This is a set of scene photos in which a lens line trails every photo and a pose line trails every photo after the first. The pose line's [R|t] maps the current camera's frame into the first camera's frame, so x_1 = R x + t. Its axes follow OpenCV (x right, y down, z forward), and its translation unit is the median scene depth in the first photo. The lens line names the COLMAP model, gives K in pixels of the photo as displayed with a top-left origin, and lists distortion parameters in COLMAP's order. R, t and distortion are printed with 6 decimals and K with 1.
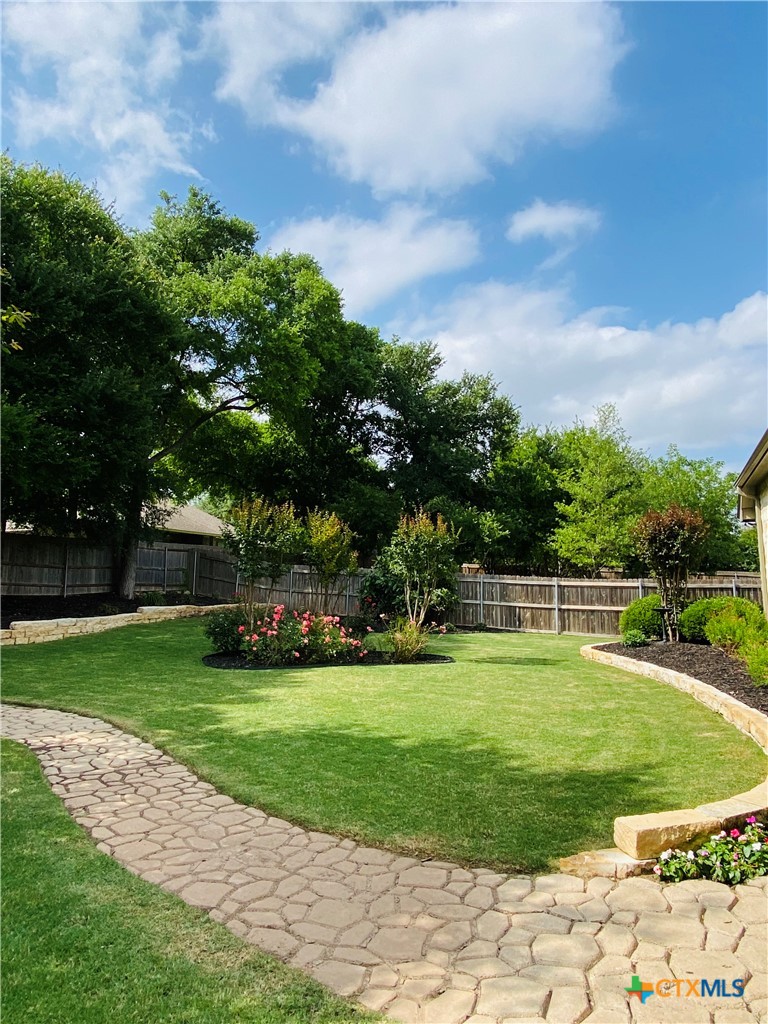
lens RADIAL K [[643.2, 0, 384.0], [0, 643.2, 512.0], [0, 0, 1]] dist [-0.002157, -0.001338]
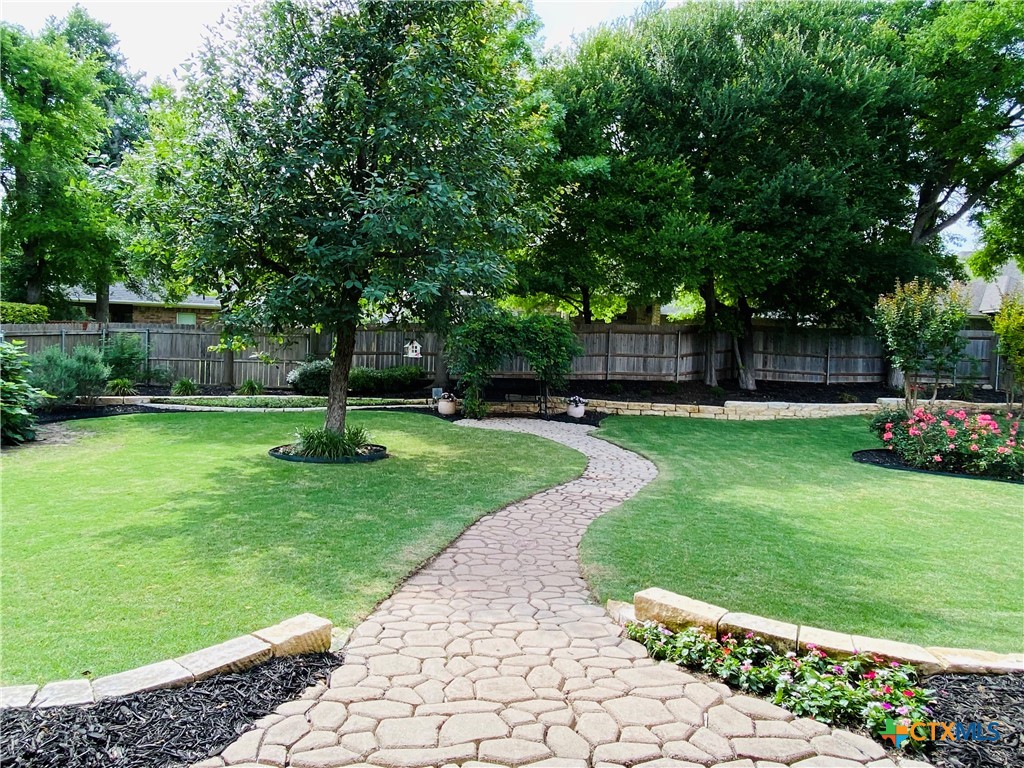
lens RADIAL K [[643.2, 0, 512.0], [0, 643.2, 384.0], [0, 0, 1]] dist [-0.002157, -0.001338]
pose [[0.478579, 0.043521, -0.876965, 0.189341], [0.069214, 0.993793, 0.087091, 0.003301], [0.875312, -0.102378, 0.472597, 0.047981]]
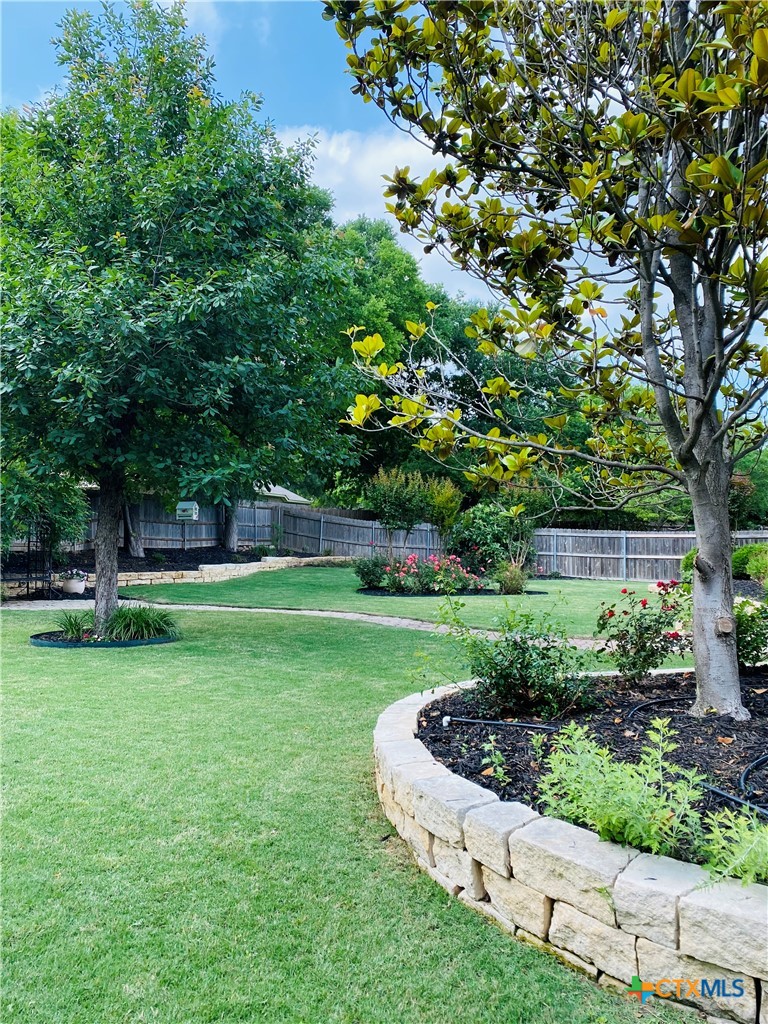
lens RADIAL K [[736.5, 0, 384.0], [0, 736.5, 512.0], [0, 0, 1]] dist [0.032866, 0.000160]
pose [[0.999358, -0.004540, -0.035531, -0.102843], [0.006961, 0.997640, 0.068314, -0.021733], [0.035137, -0.068518, 0.997031, -0.293126]]
